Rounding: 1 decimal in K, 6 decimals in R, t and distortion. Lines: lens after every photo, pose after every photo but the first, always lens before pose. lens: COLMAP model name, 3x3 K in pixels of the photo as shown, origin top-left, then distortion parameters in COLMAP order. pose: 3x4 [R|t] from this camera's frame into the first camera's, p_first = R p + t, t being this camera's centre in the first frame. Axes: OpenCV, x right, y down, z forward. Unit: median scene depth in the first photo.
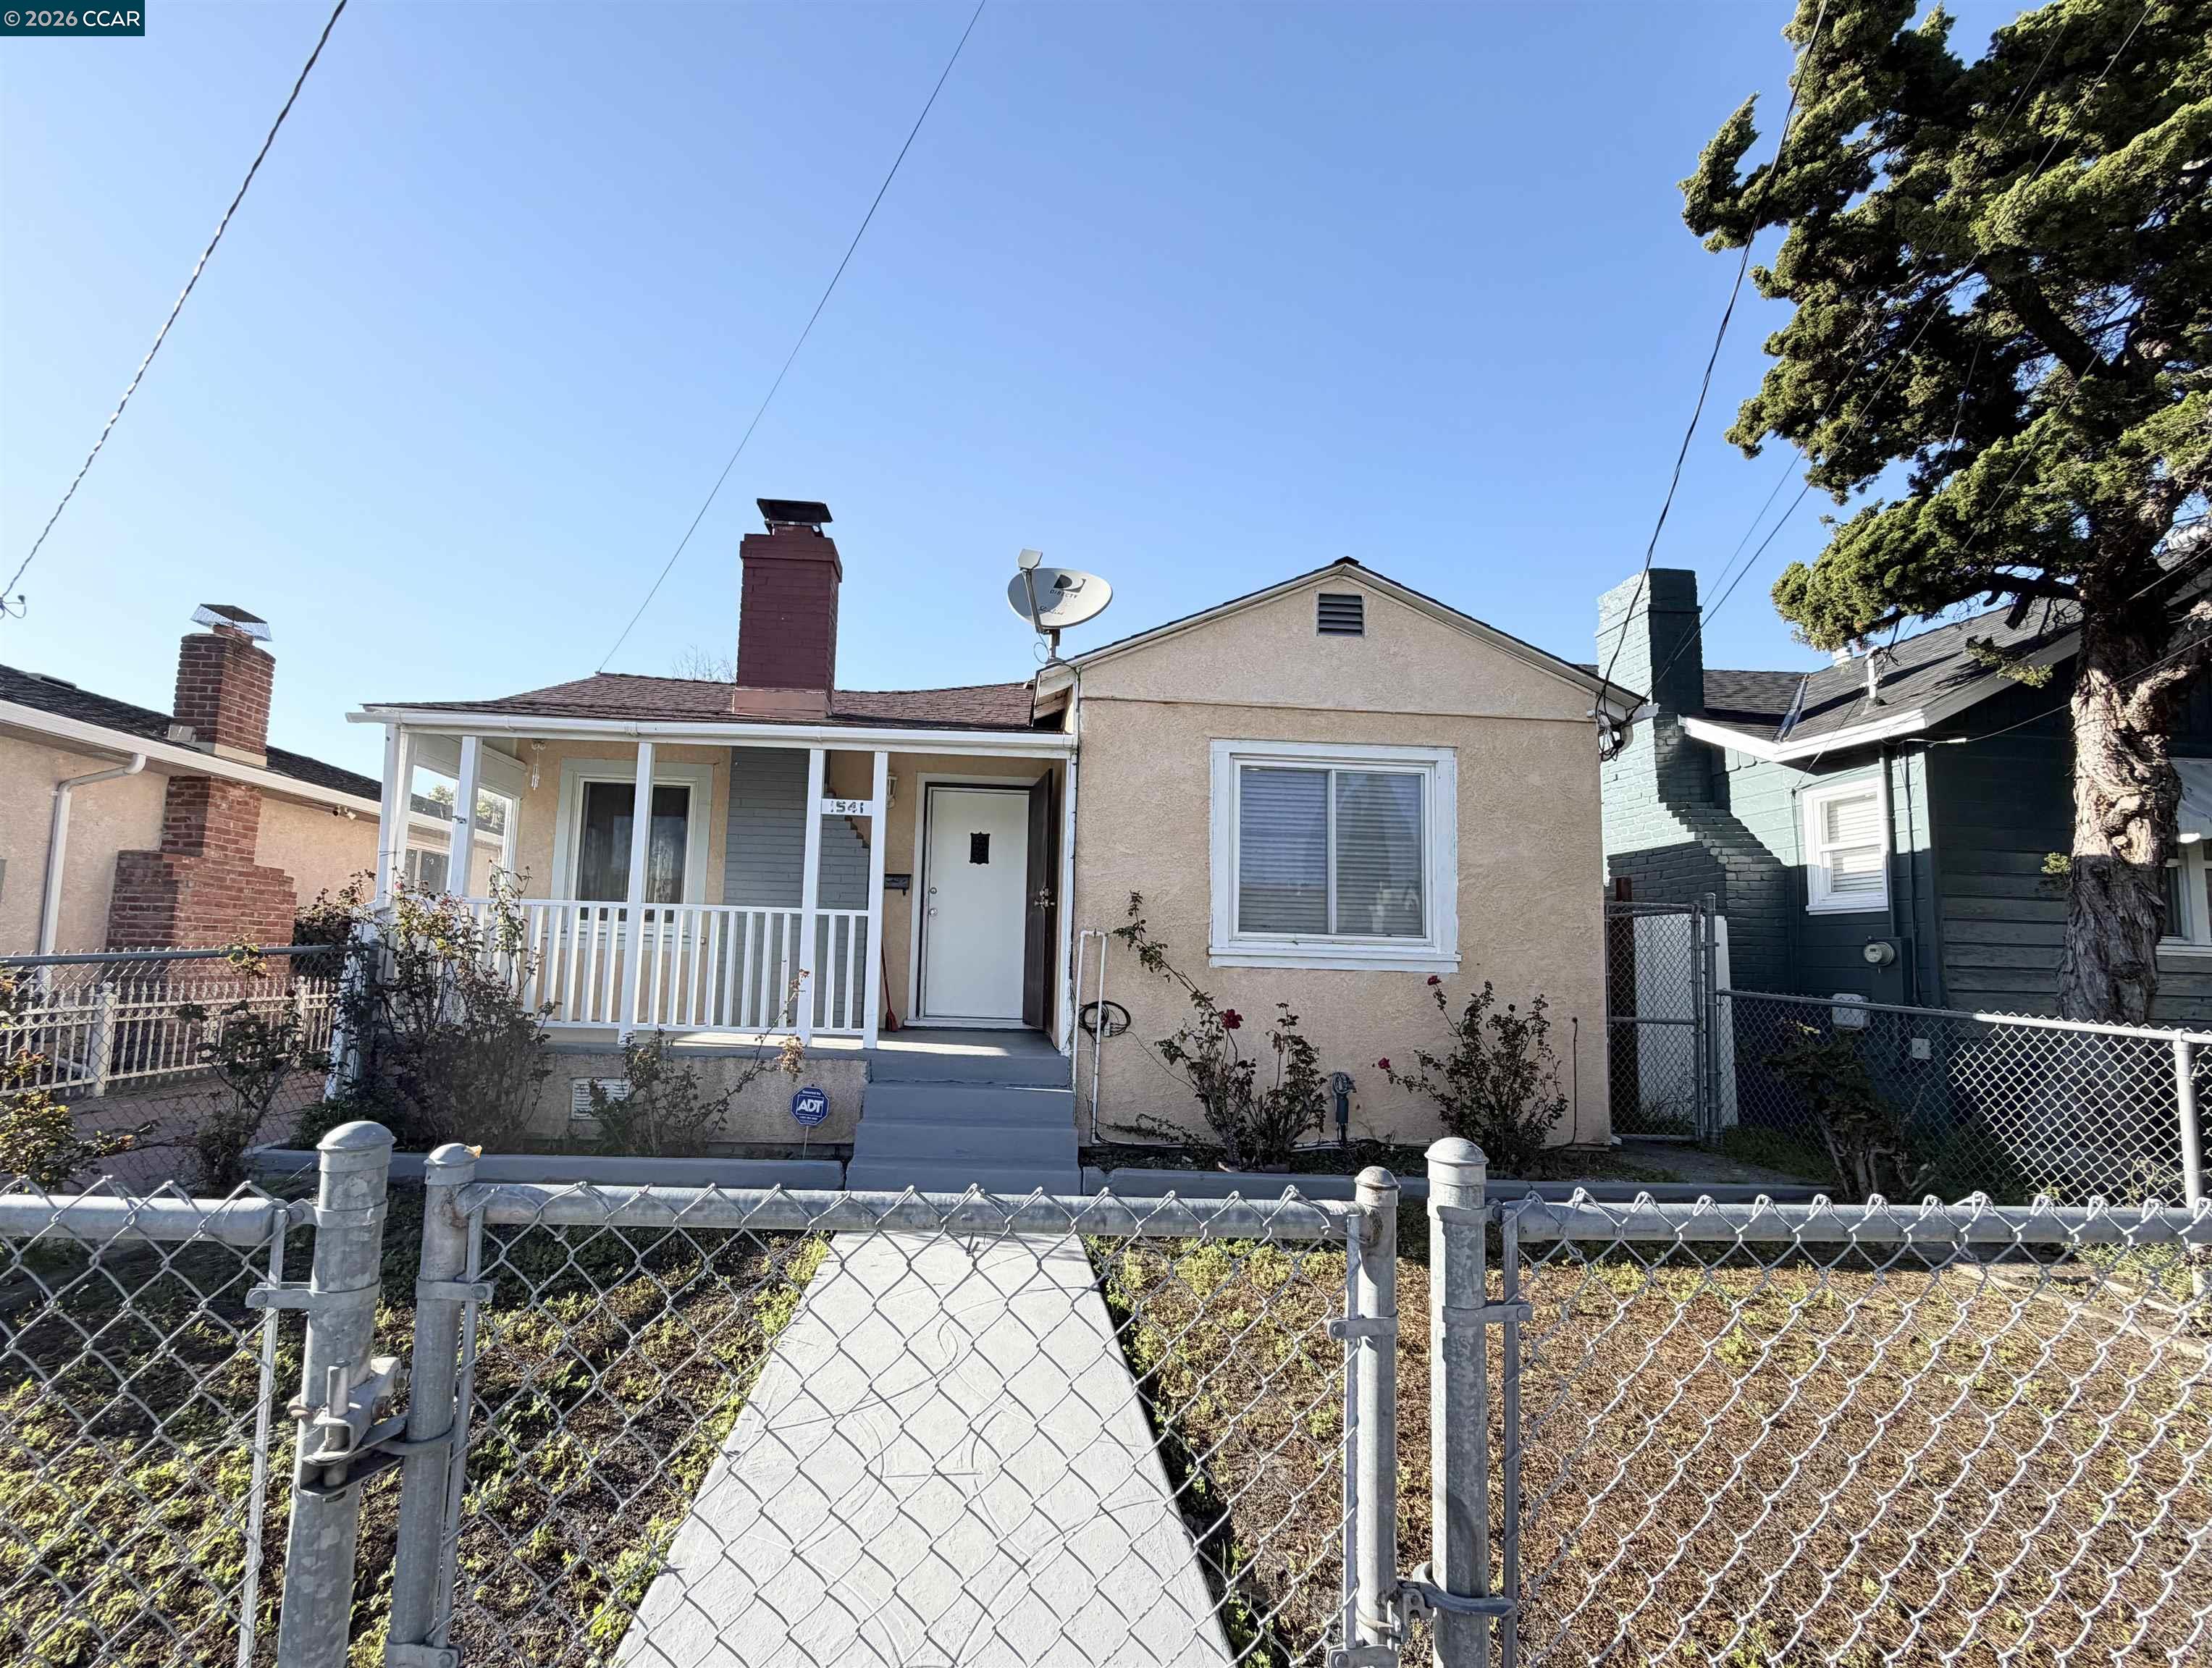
lens RADIAL K [[888.7, 0, 1105.0], [0, 888.7, 886.3], [0, 0, 1]] dist [0.030475, 0.000108]
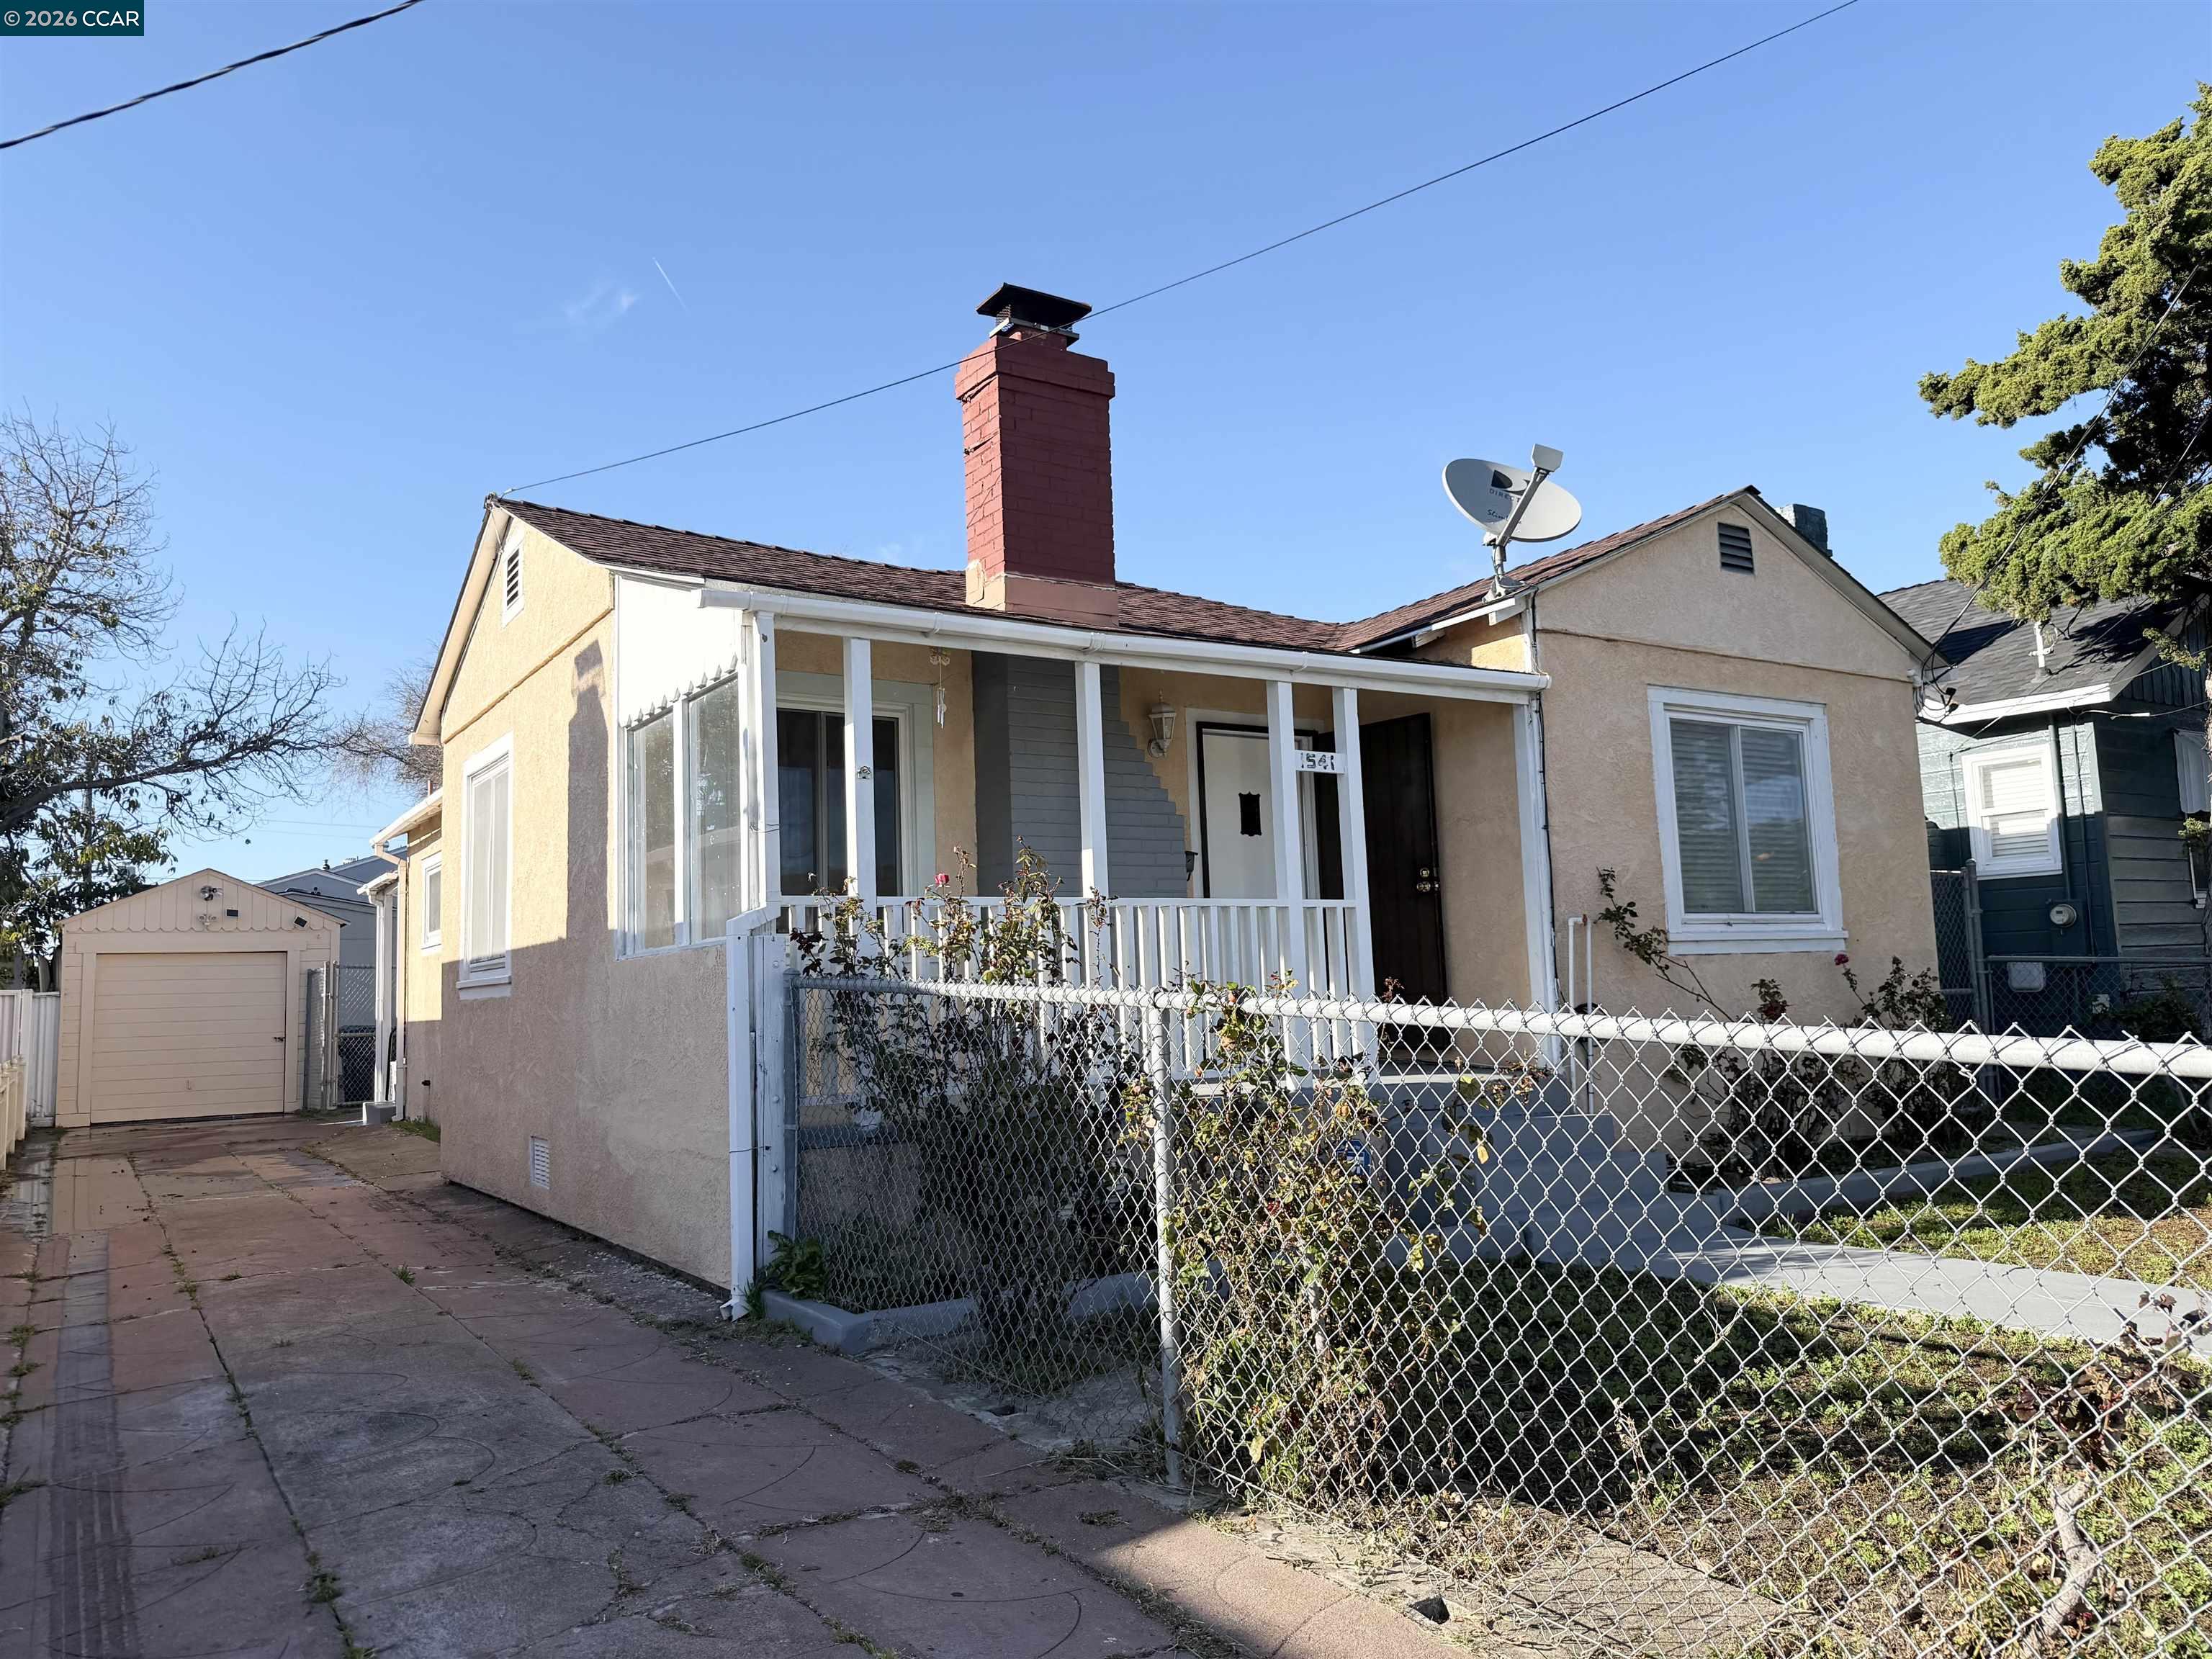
lens RADIAL K [[1523.7, 0, 1106.0], [0, 1523.7, 829.5], [0, 0, 1]] dist [0.090085, -0.000630]
pose [[0.863502, -0.007017, 0.504297, -1.042389], [0.014722, 0.999828, -0.011297, -0.019955], [-0.504131, 0.017180, 0.863456, -0.000141]]
